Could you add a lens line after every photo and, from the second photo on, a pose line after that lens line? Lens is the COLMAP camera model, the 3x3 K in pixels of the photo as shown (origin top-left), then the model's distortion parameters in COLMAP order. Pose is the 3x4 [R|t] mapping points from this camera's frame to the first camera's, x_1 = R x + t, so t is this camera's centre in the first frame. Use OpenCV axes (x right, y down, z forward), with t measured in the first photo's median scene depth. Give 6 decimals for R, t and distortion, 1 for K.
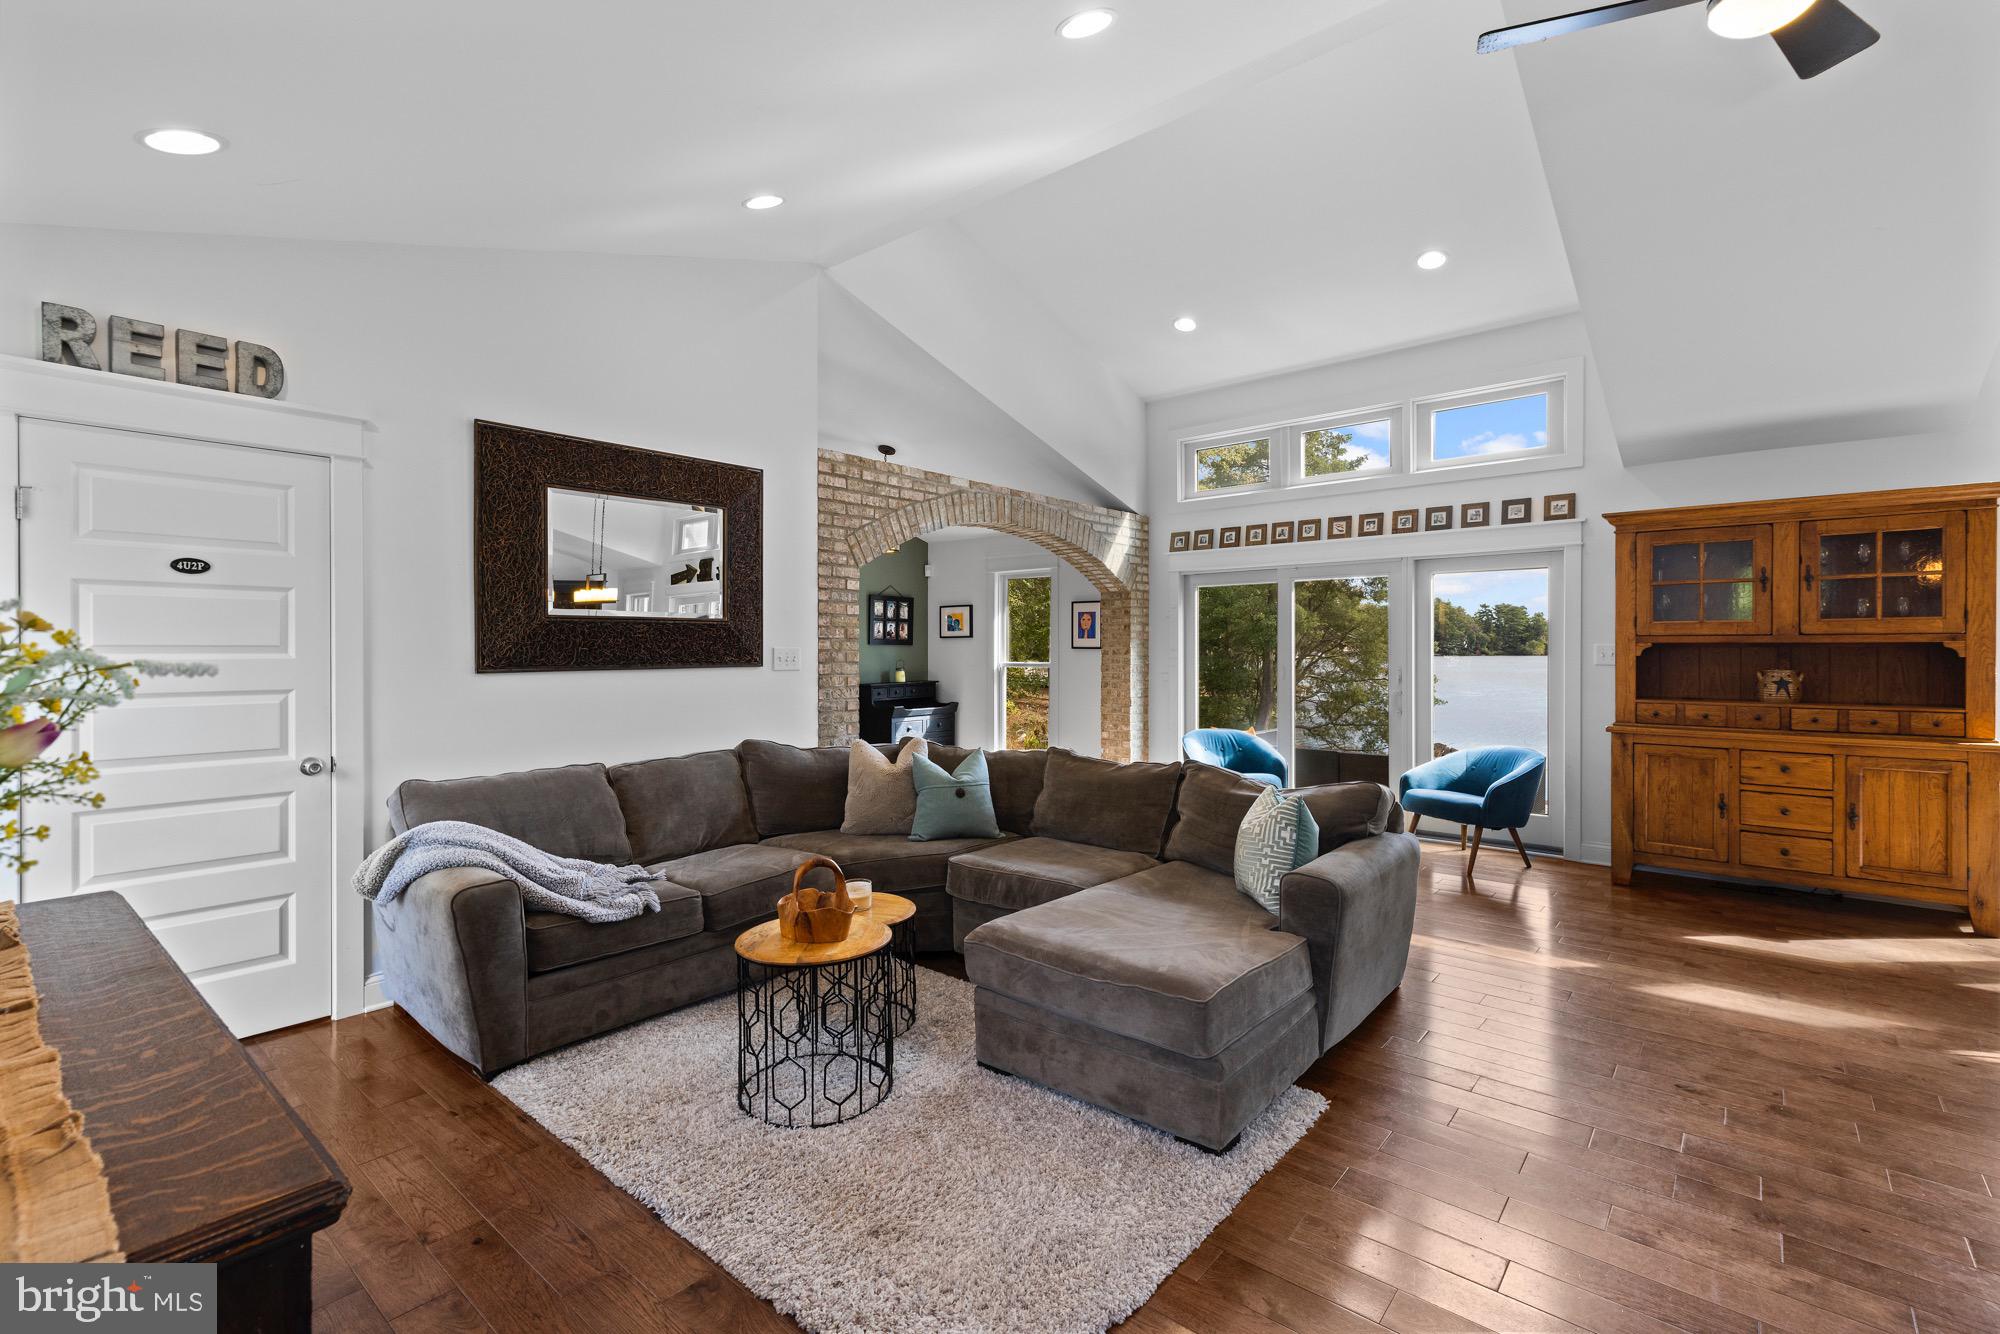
lens RADIAL K [[891.5, 0, 1005.3], [0, 891.5, 648.5], [0, 0, 1]] dist [0.005517, -0.000323]
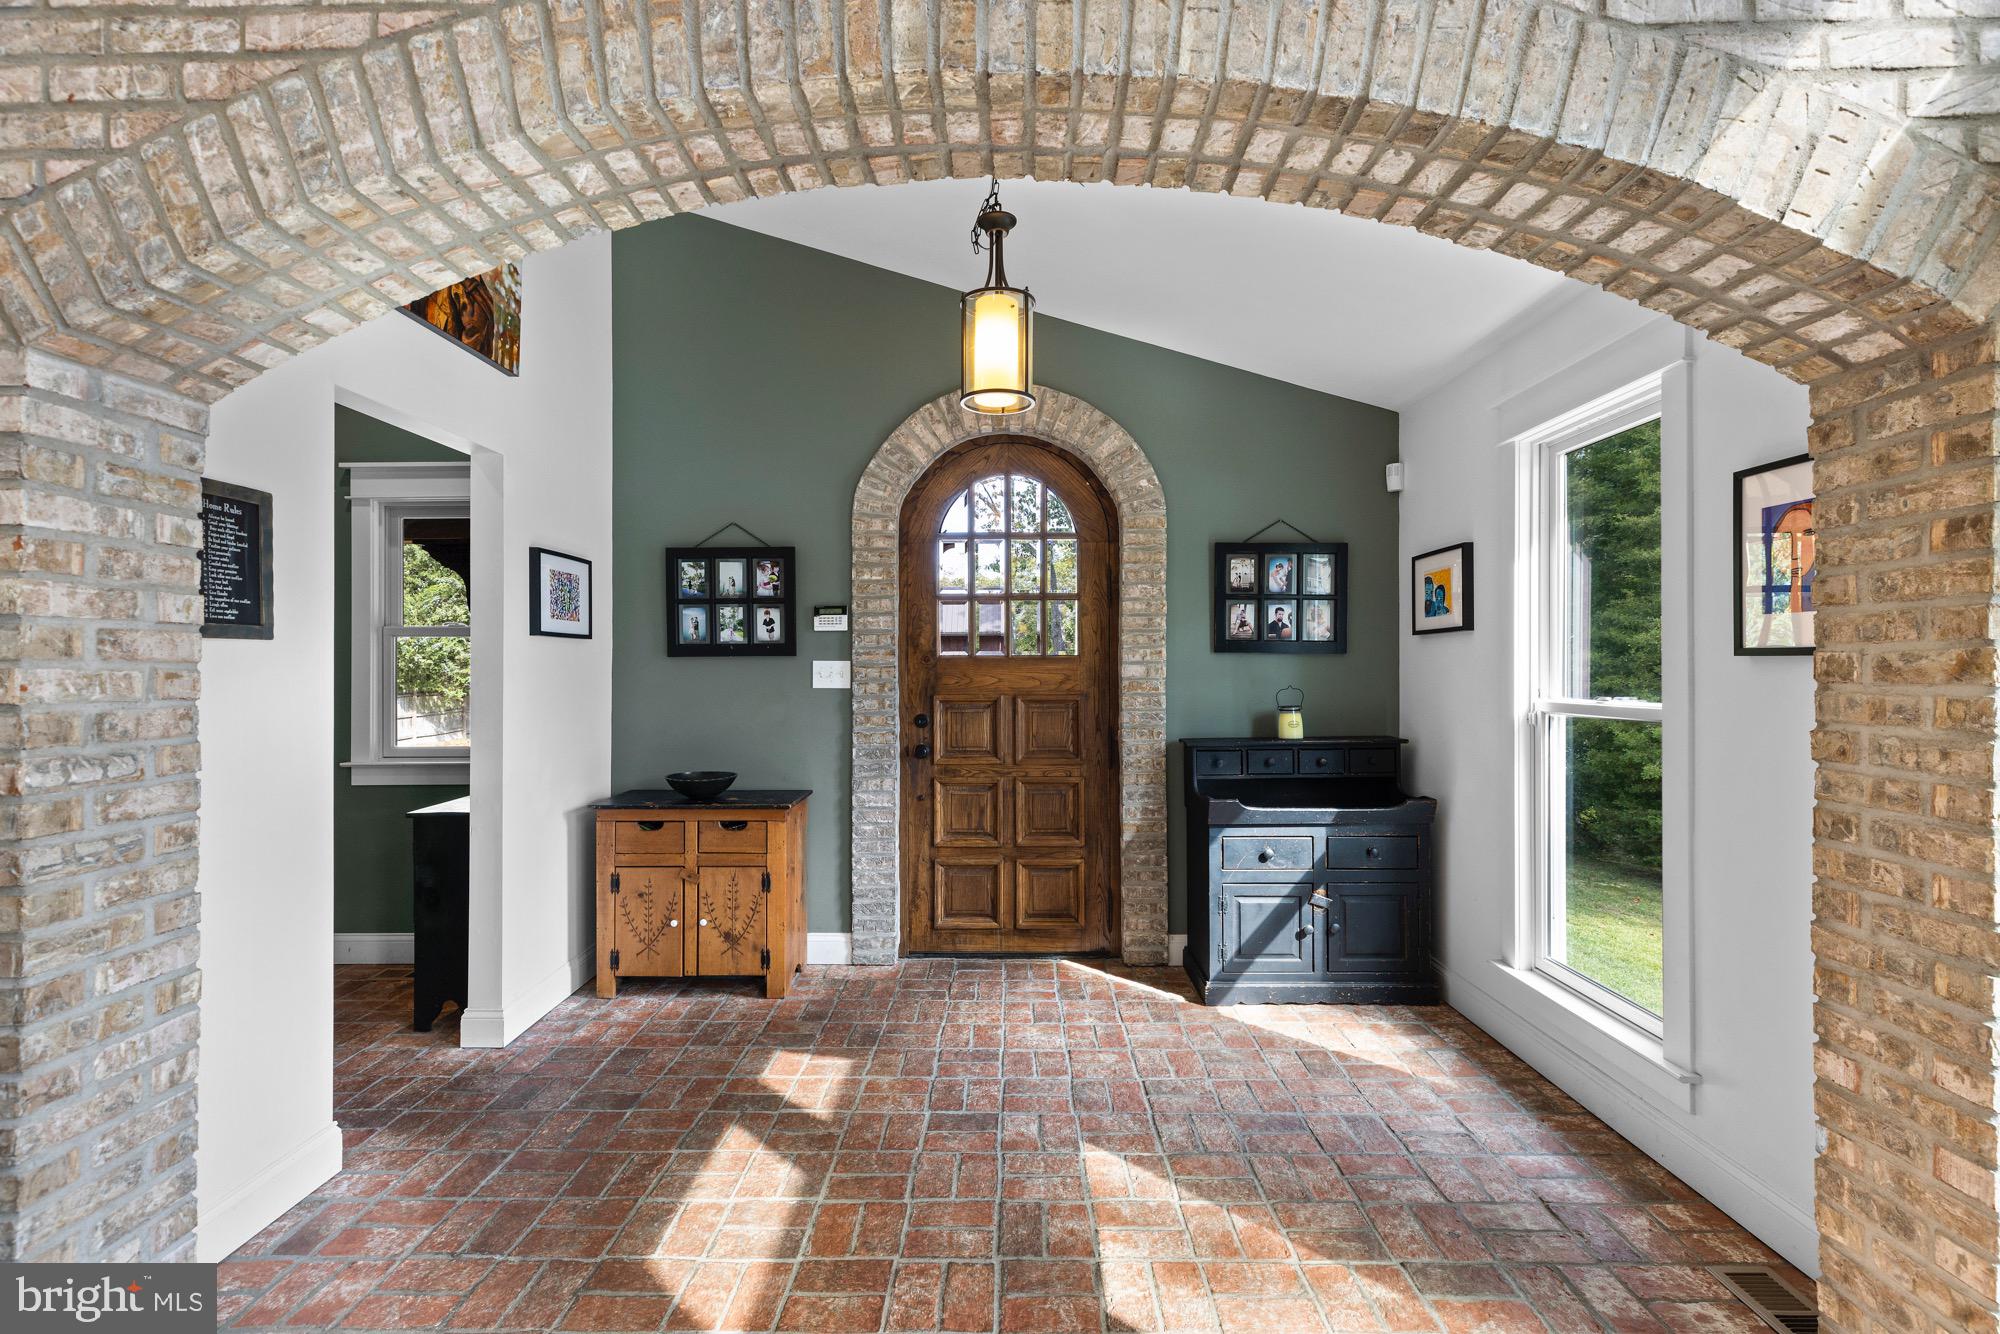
lens RADIAL K [[891.5, 0, 992.2], [0, 891.5, 667.2], [0, 0, 1]] dist [0.005517, -0.000323]
pose [[0.629911, -0.002775, -0.776662, 0.218442], [0.003236, 0.999994, -0.000948, 0.005153], [0.776661, -0.001916, 0.629916, 1.045452]]
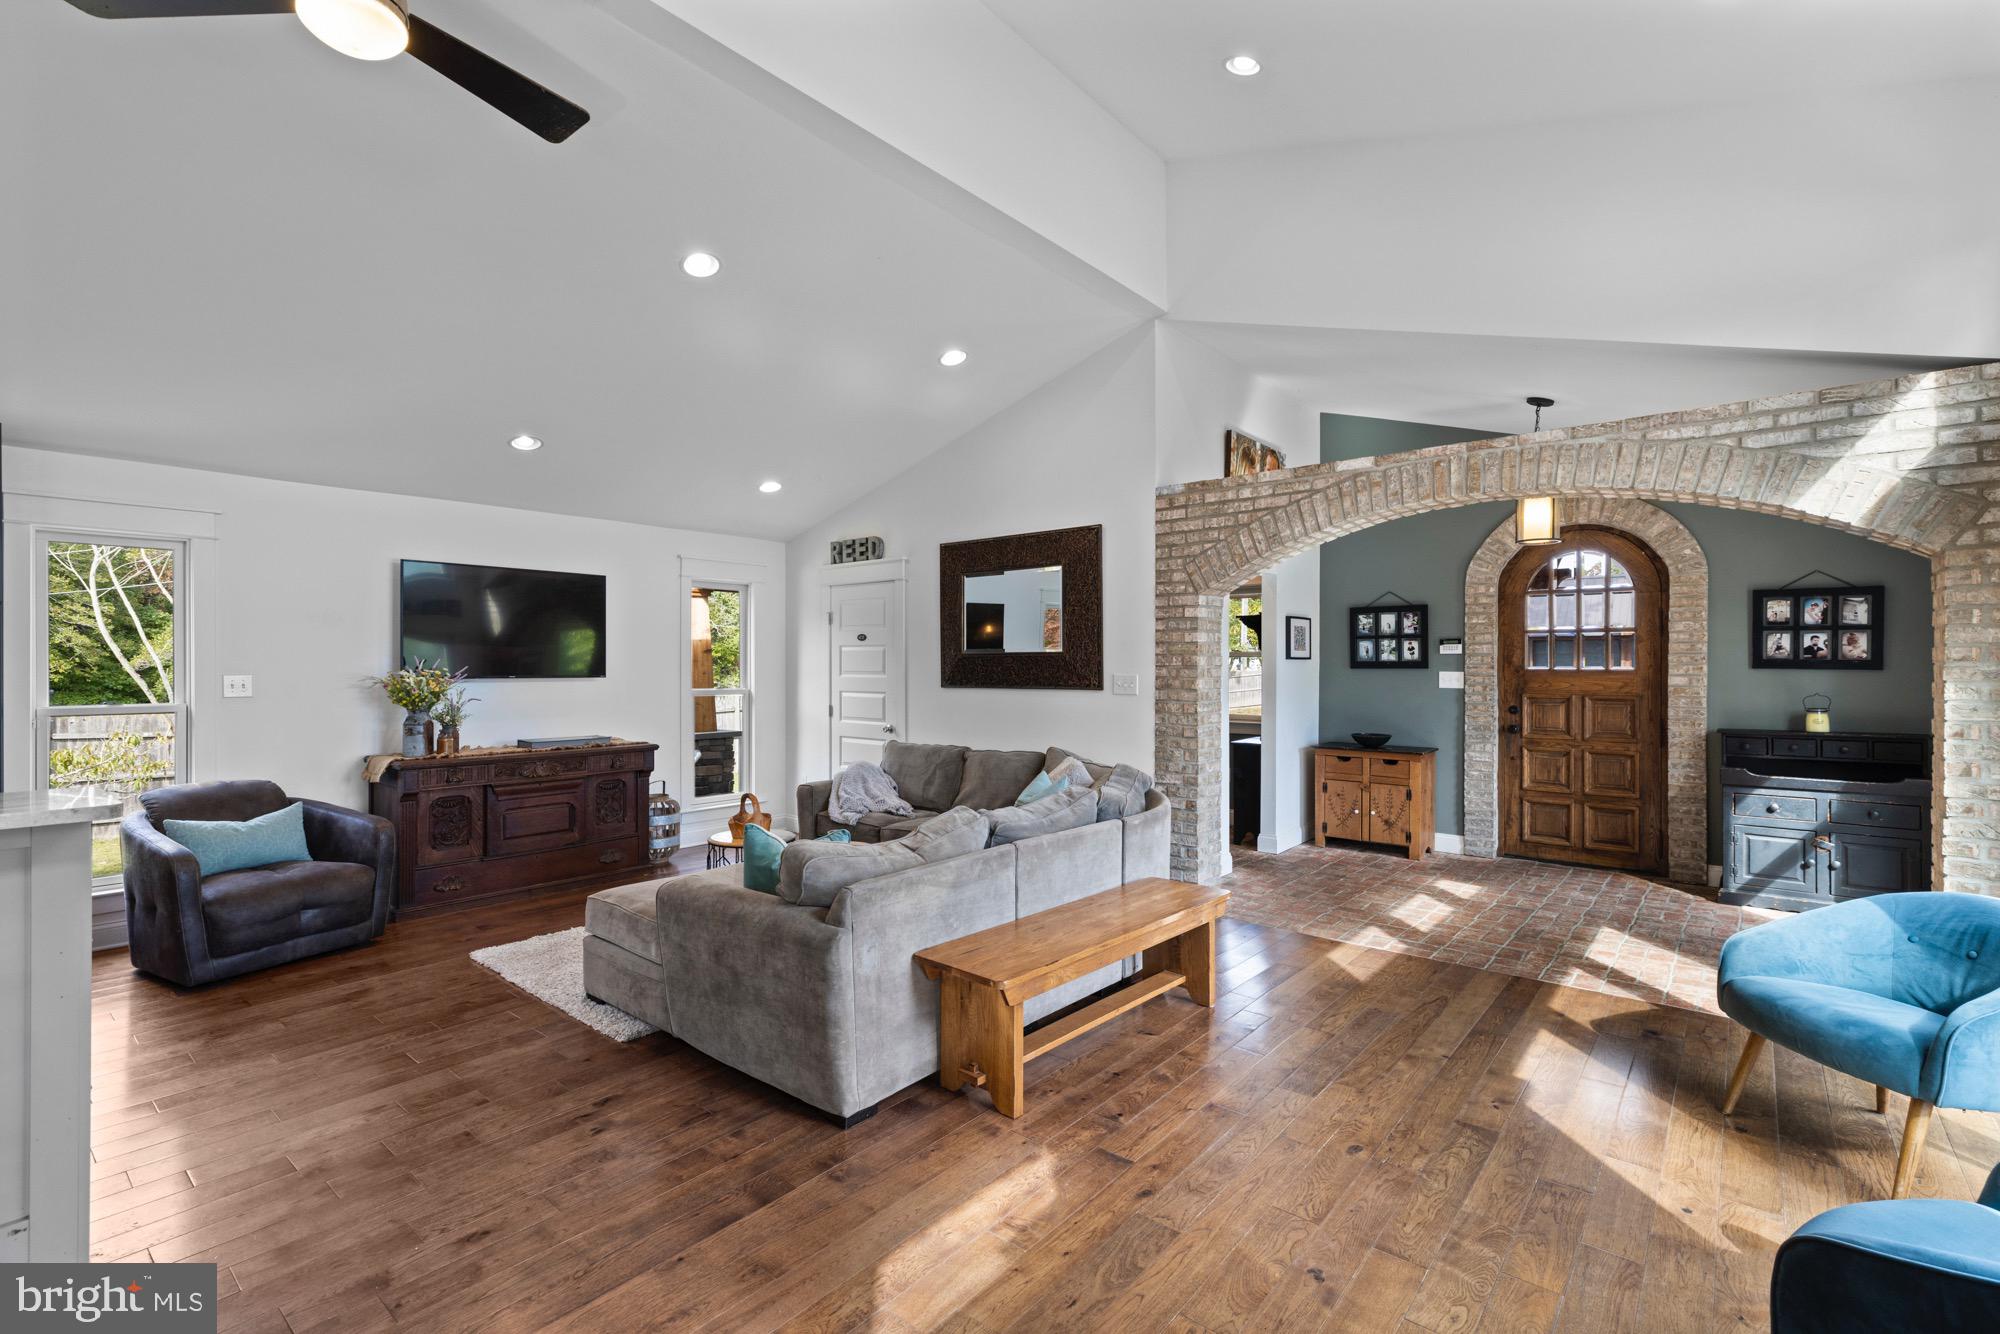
lens RADIAL K [[891.5, 0, 1001.5], [0, 891.5, 663.1], [0, 0, 1]] dist [0.005517, -0.000323]
pose [[0.001372, 0.000544, -0.999999, 0.817049], [0.000032, 1.000000, 0.000544, -0.014533], [0.999999, -0.000033, 0.001372, 0.773481]]
